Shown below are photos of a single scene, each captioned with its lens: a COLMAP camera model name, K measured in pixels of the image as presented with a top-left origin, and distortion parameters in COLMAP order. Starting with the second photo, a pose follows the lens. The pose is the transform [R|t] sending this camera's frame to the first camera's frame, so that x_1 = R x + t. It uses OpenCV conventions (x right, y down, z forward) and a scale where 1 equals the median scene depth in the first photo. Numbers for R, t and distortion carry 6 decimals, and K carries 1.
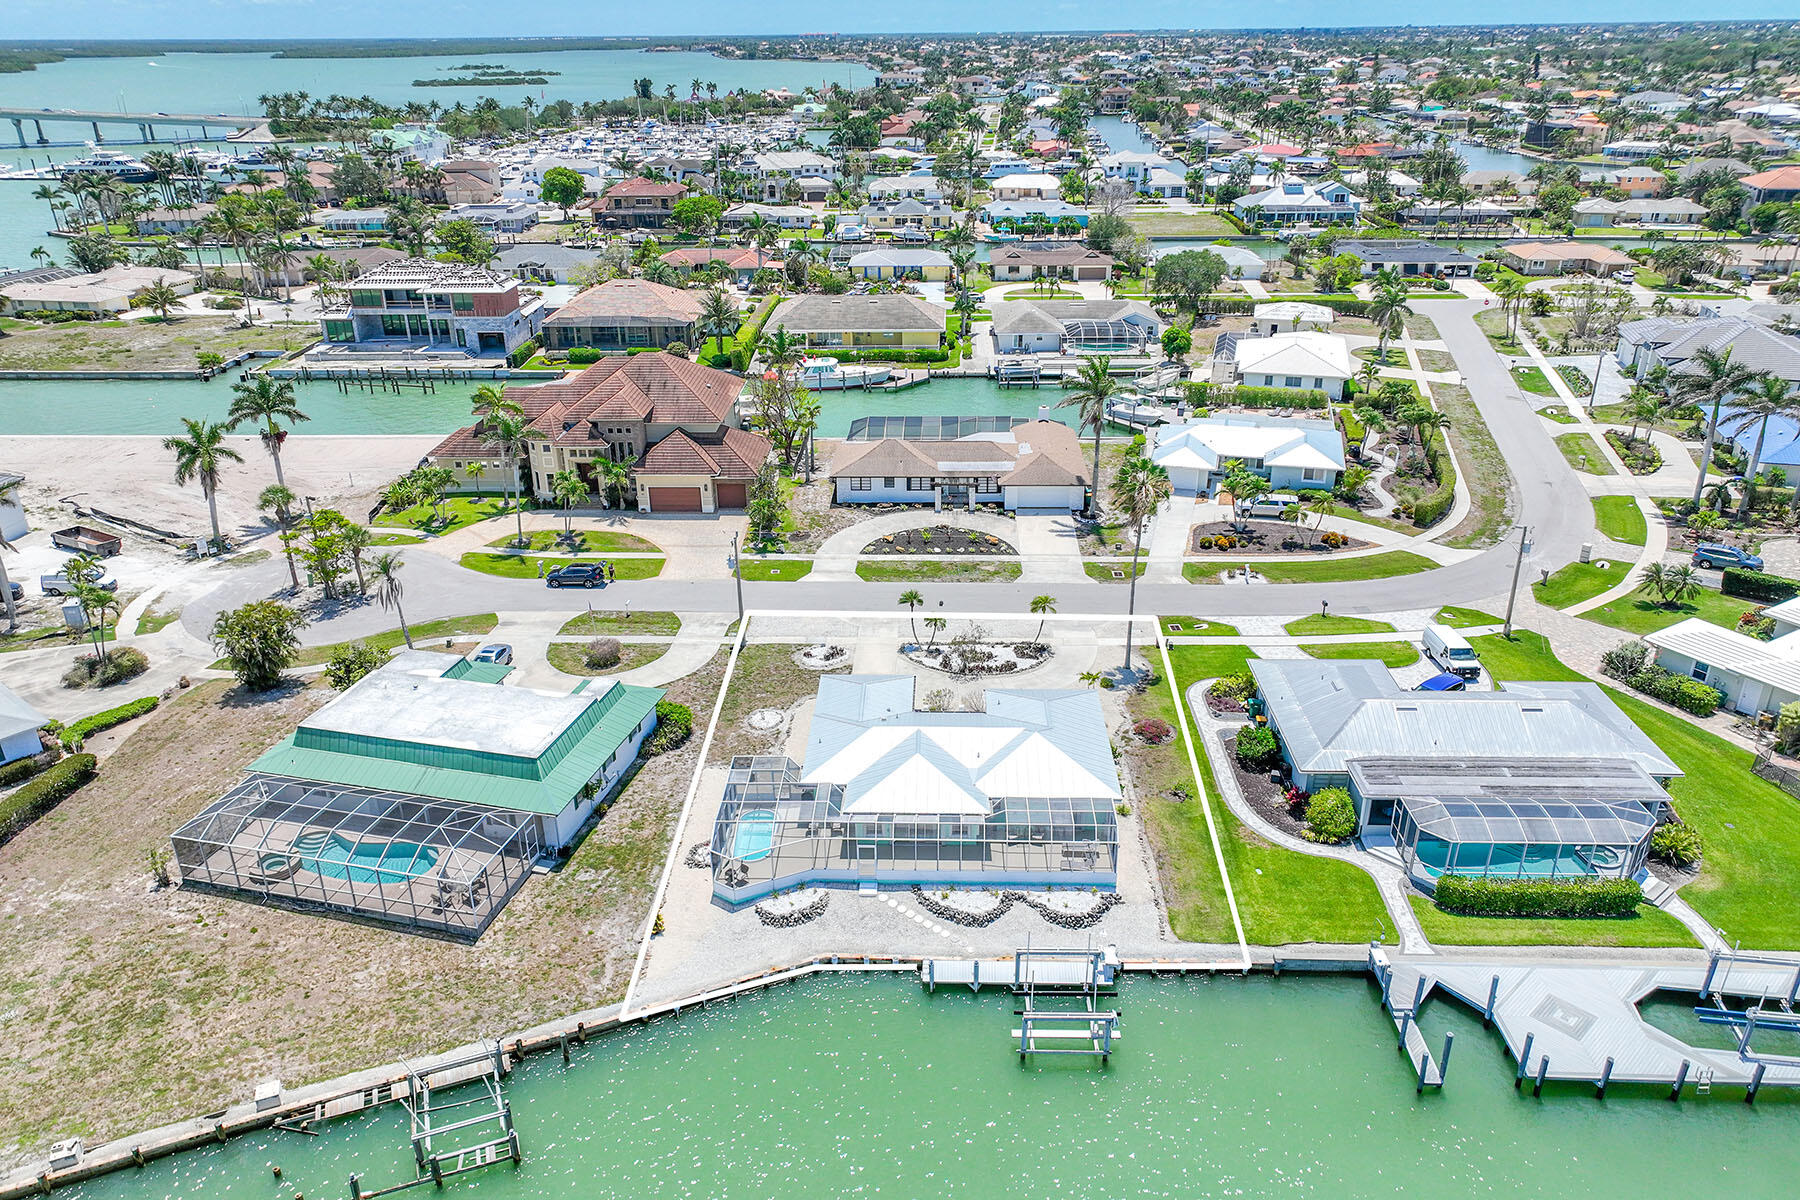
lens RADIAL K [[1263.8, 0, 899.6], [0, 1263.8, 592.7], [0, 0, 1]] dist [-0.005321, 0.022004]
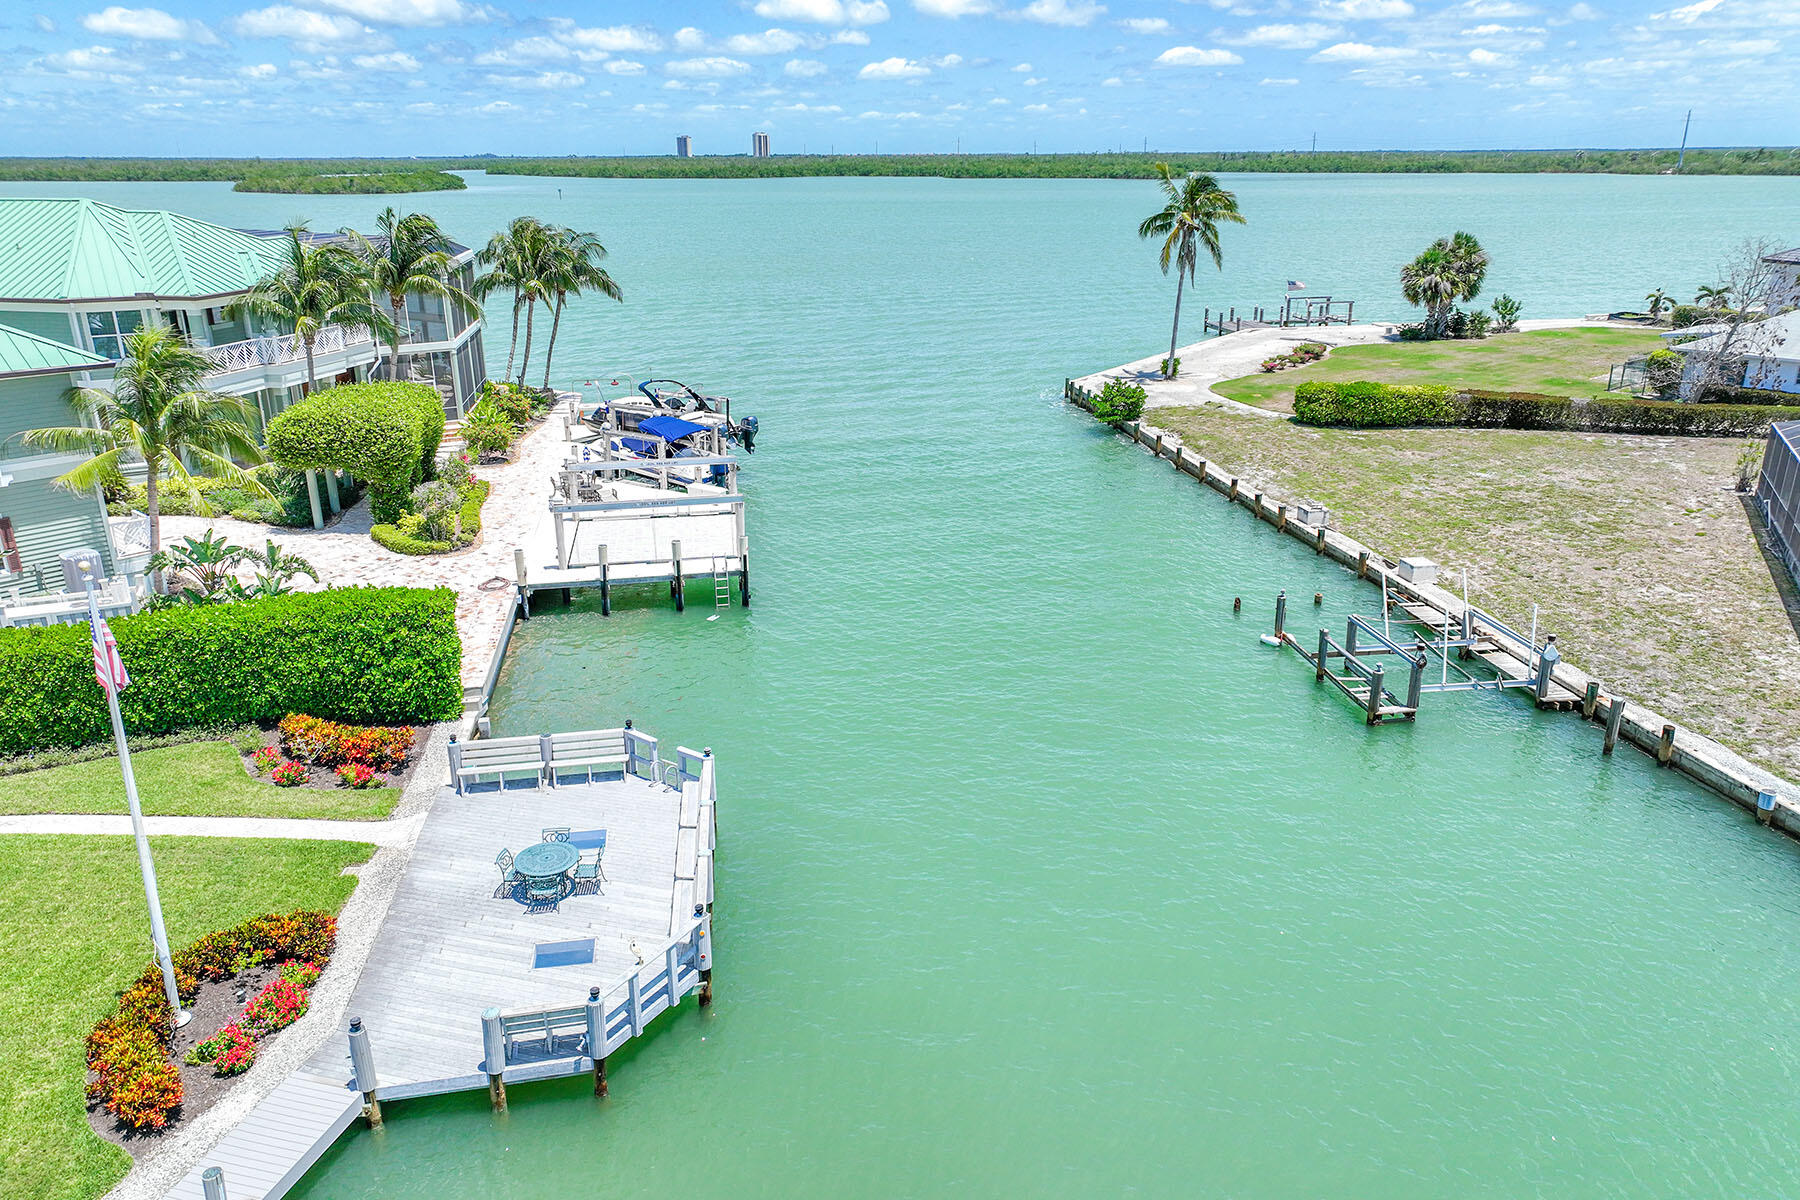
lens RADIAL K [[1273.3, 0, 902.8], [0, 1273.3, 579.7], [0, 0, 1]] dist [-0.011829, 0.038565]
pose [[-0.209321, 0.321881, -0.923351, 0.157779], [-0.390634, 0.838125, 0.380726, 0.110991], [0.896432, 0.440386, -0.049700, 0.374252]]
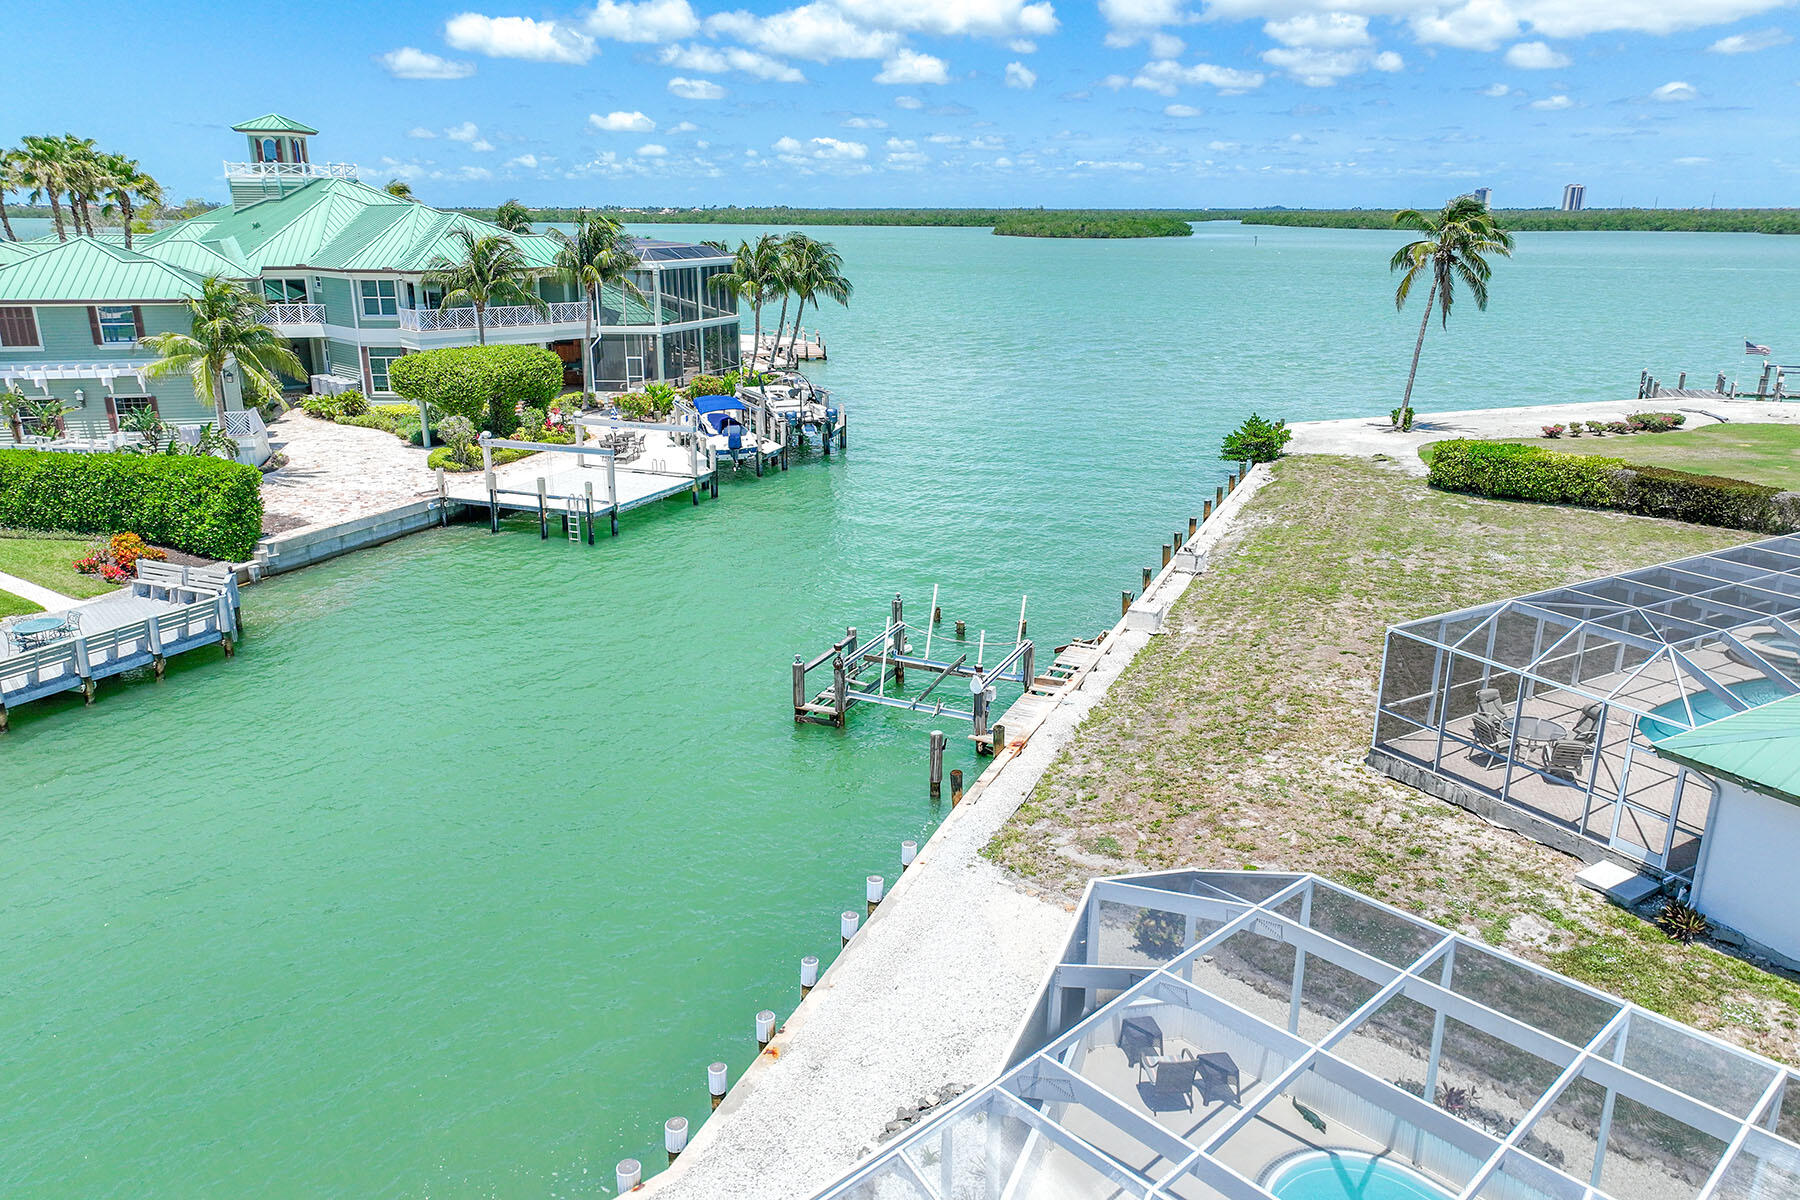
lens RADIAL K [[1273.3, 0, 902.8], [0, 1273.3, 579.7], [0, 0, 1]] dist [-0.011829, 0.038565]
pose [[-0.712845, 0.204663, -0.670794, 0.034430], [-0.281504, 0.792539, 0.540960, 0.017834], [0.642345, 0.574452, -0.507344, 0.628746]]
